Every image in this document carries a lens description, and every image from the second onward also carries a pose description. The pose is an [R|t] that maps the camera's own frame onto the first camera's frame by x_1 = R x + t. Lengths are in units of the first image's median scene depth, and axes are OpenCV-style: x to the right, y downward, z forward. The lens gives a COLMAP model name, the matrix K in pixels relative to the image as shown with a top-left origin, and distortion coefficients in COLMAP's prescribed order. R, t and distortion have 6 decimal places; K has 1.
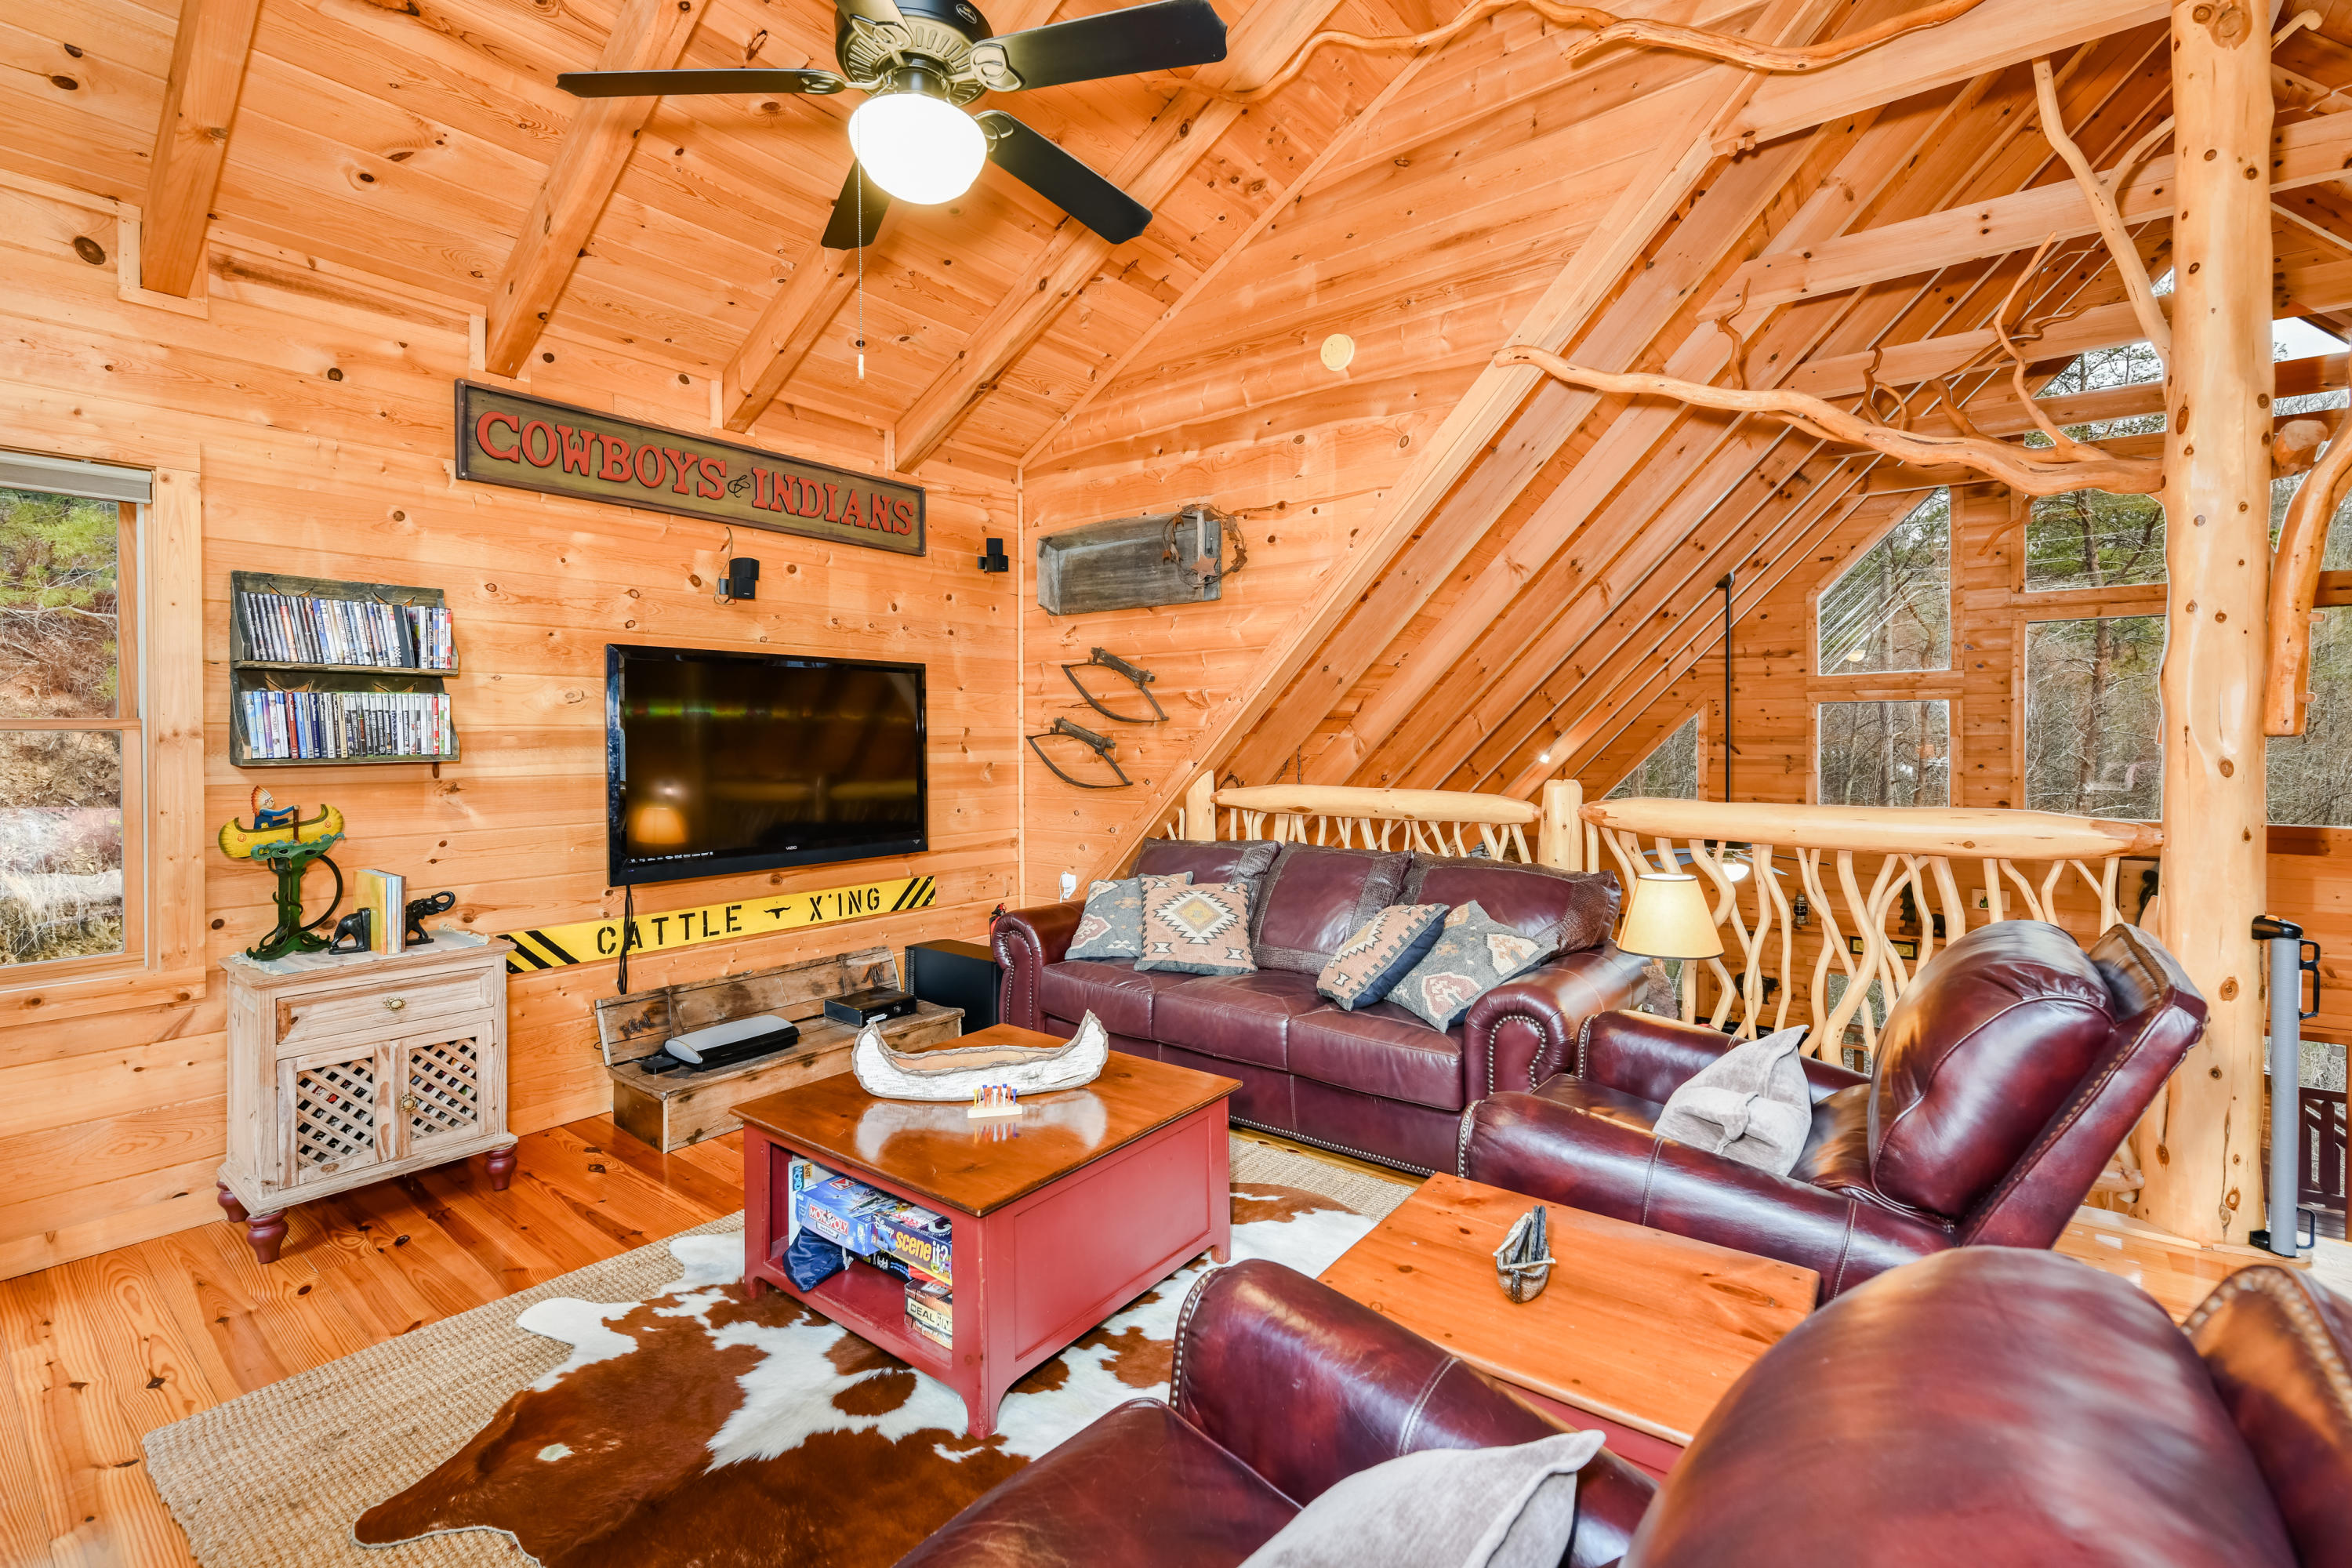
lens RADIAL K [[1012.6, 0, 1173.5], [0, 1012.6, 748.0], [0, 0, 1]] dist [0.011744, -0.005735]
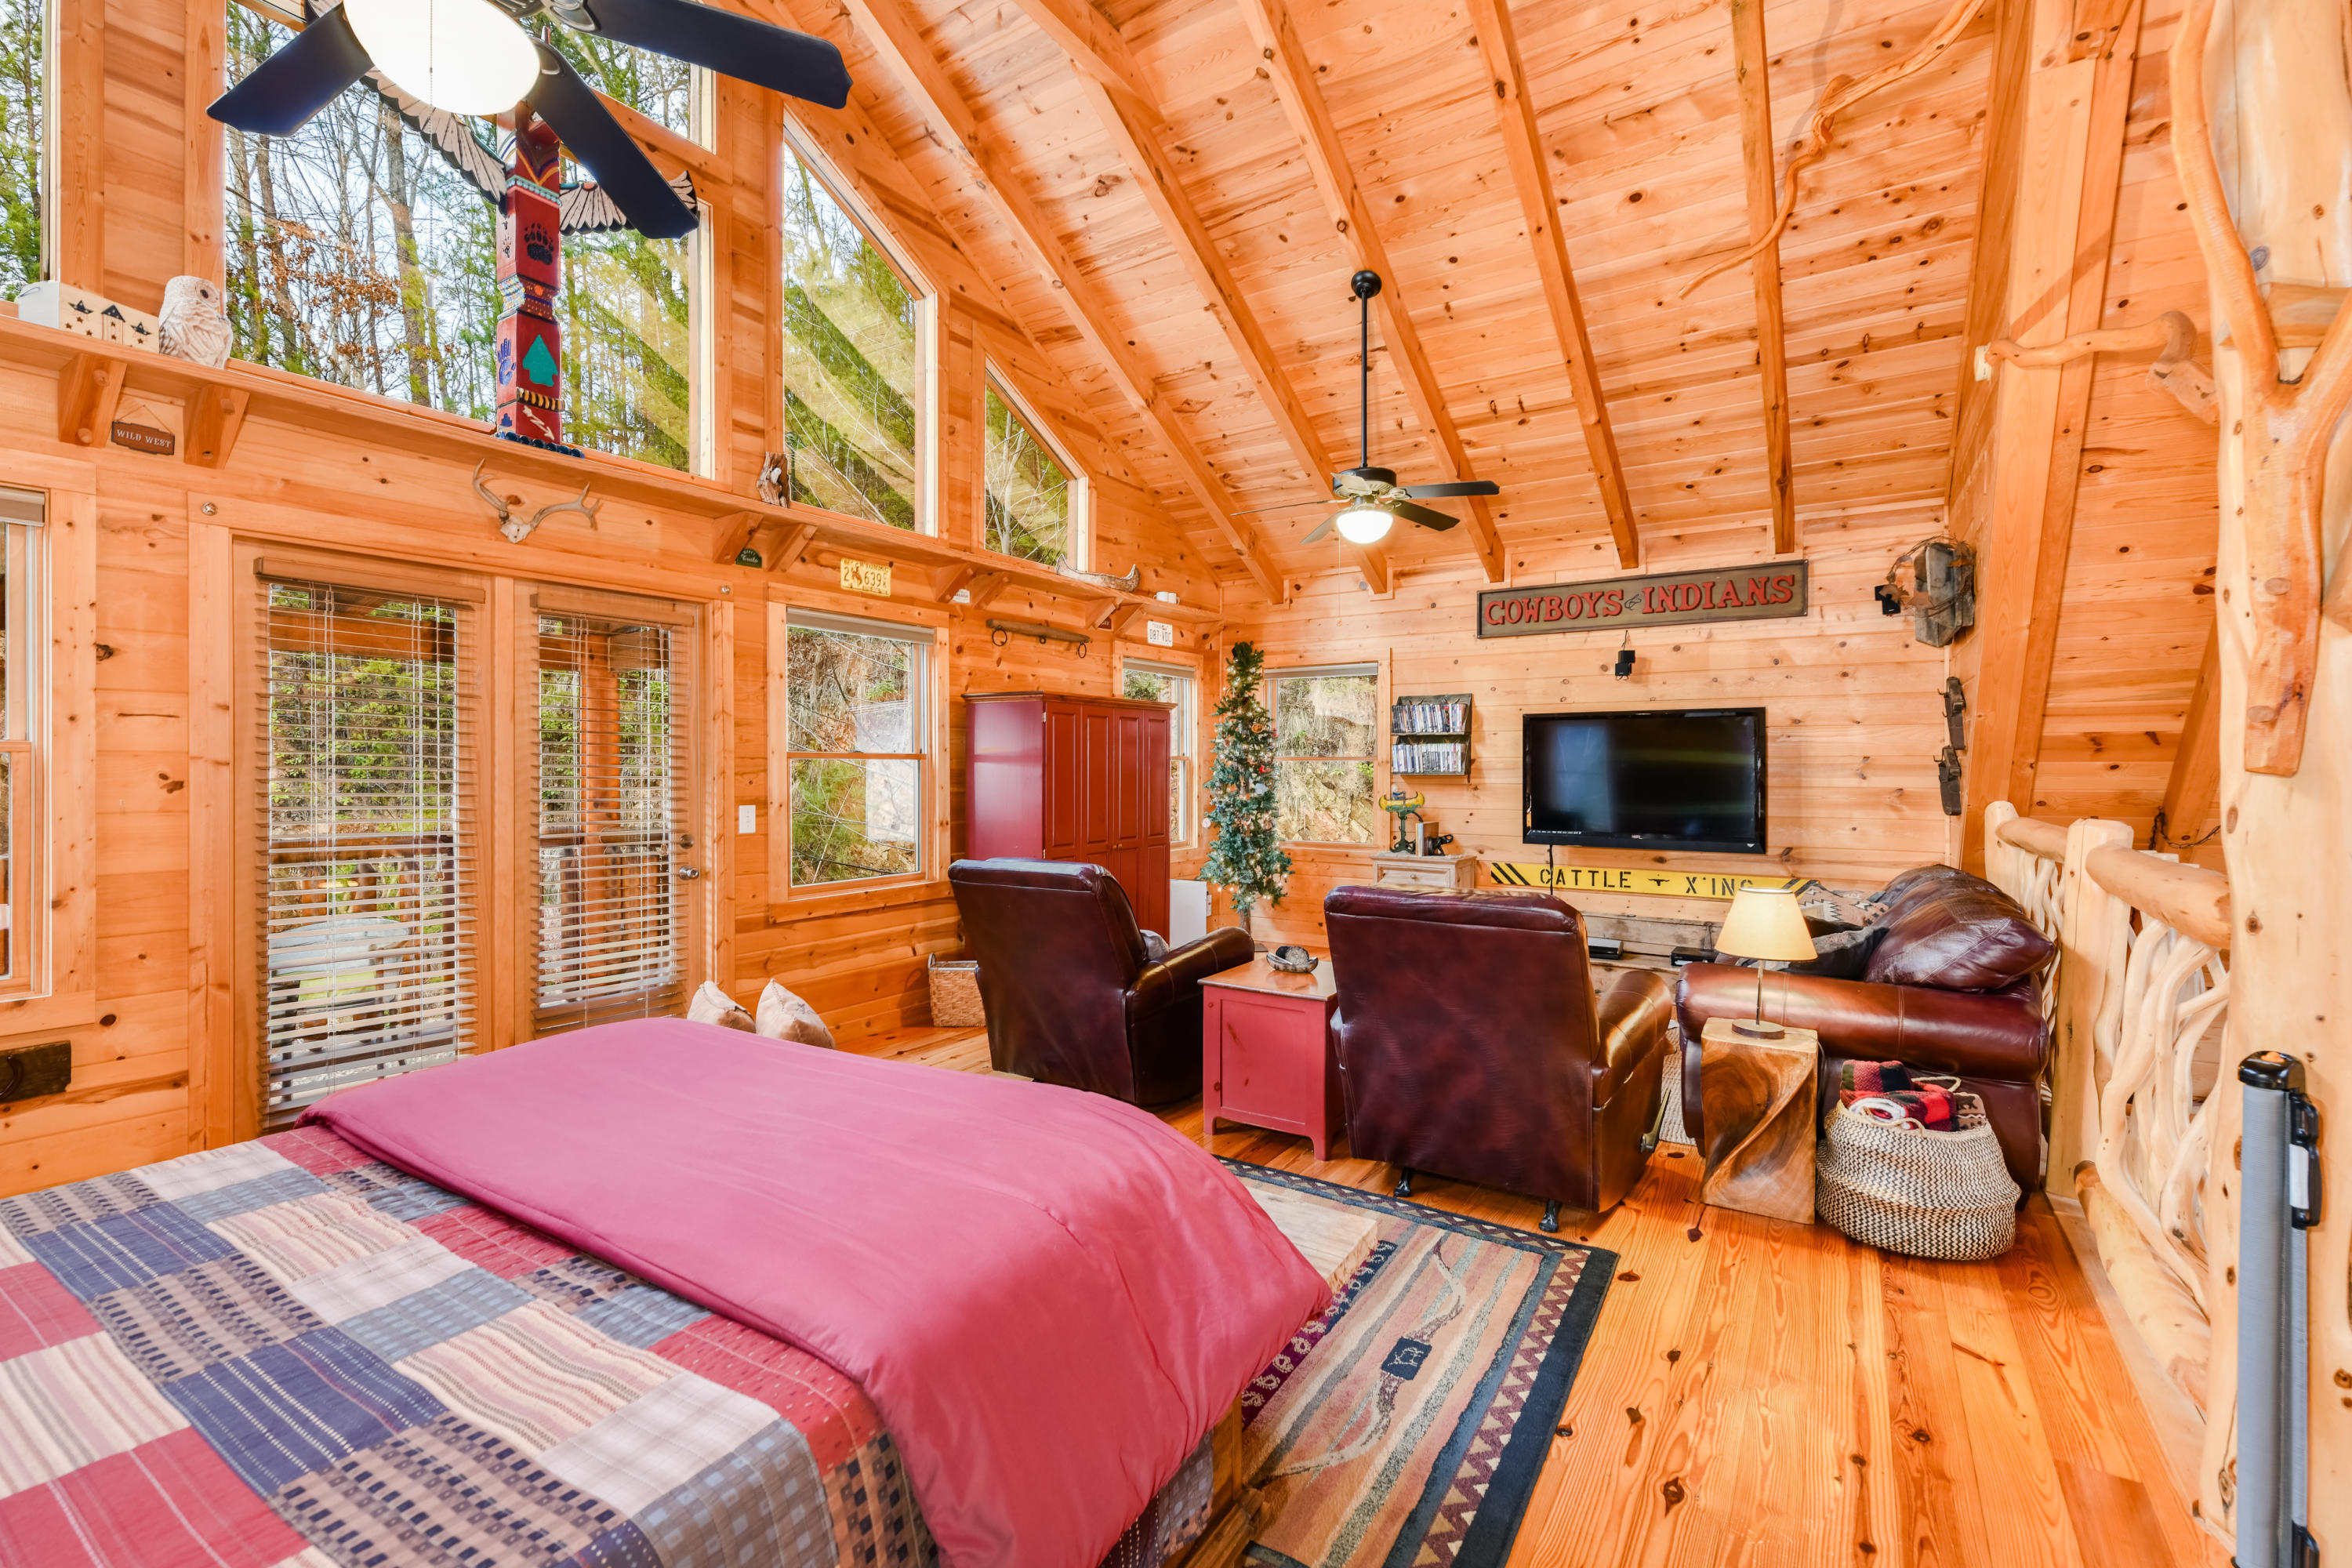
lens RADIAL K [[1012.6, 0, 1183.5], [0, 1012.6, 762.5], [0, 0, 1]] dist [0.011744, -0.005735]
pose [[0.097821, 0.006885, -0.995180, 1.098885], [-0.007392, 0.999954, 0.006191, -0.018522], [0.995177, 0.006751, 0.097867, 0.170807]]
